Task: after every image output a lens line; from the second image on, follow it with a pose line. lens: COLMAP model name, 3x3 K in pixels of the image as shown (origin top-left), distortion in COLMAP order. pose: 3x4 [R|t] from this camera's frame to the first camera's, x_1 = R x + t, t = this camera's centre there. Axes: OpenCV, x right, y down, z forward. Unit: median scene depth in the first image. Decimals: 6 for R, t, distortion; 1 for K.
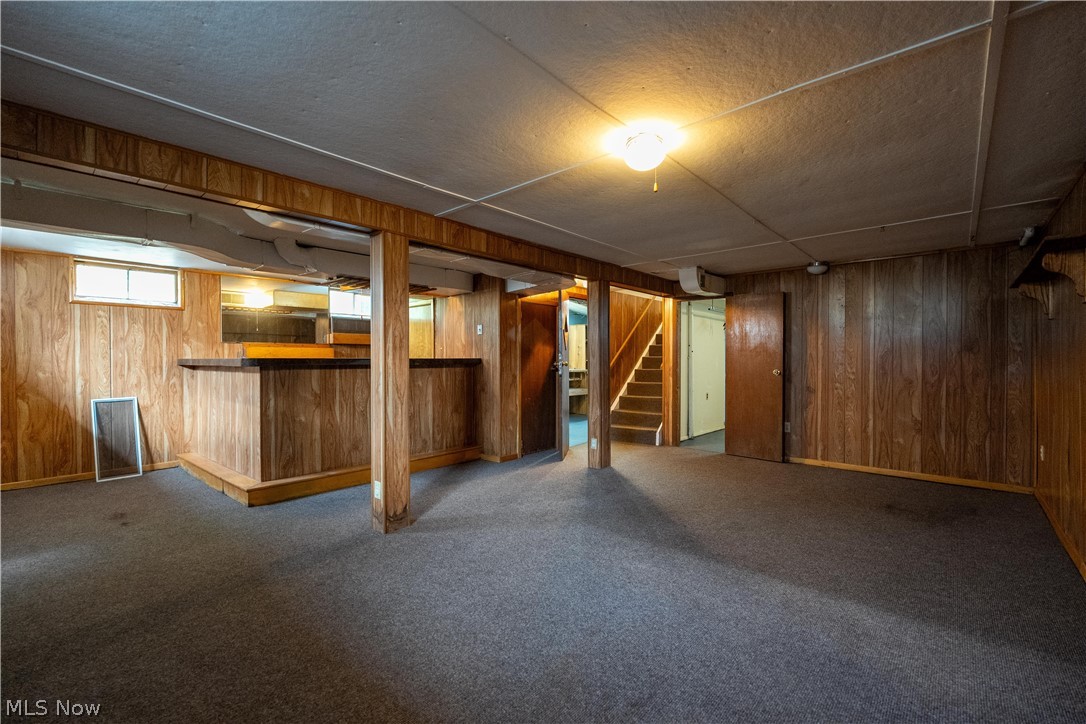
lens RADIAL K [[474.6, 0, 539.4], [0, 474.6, 361.4], [0, 0, 1]] dist [-0.000951, 0.000014]
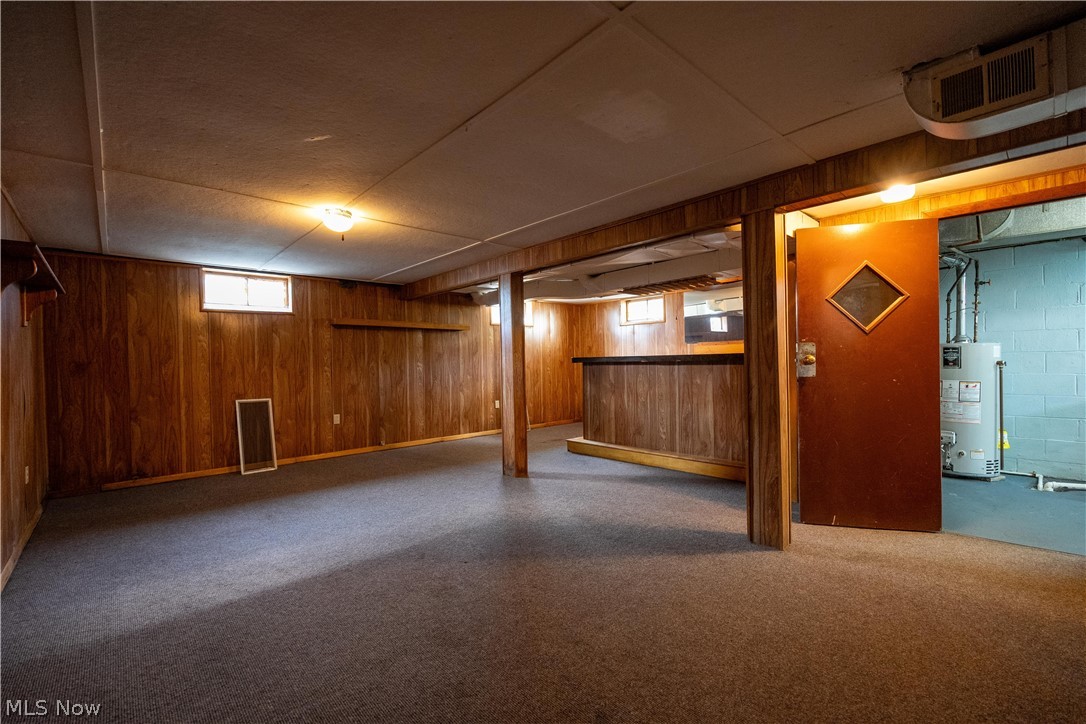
lens RADIAL K [[477.8, 0, 543.0], [0, 477.8, 362.0], [0, 0, 1]] dist [-0.001021, -0.000059]
pose [[-0.113675, 0.005087, -0.993505, 0.864939], [0.015528, 0.999874, 0.003343, 0.000714], [0.993397, -0.015047, -0.113740, 0.960351]]
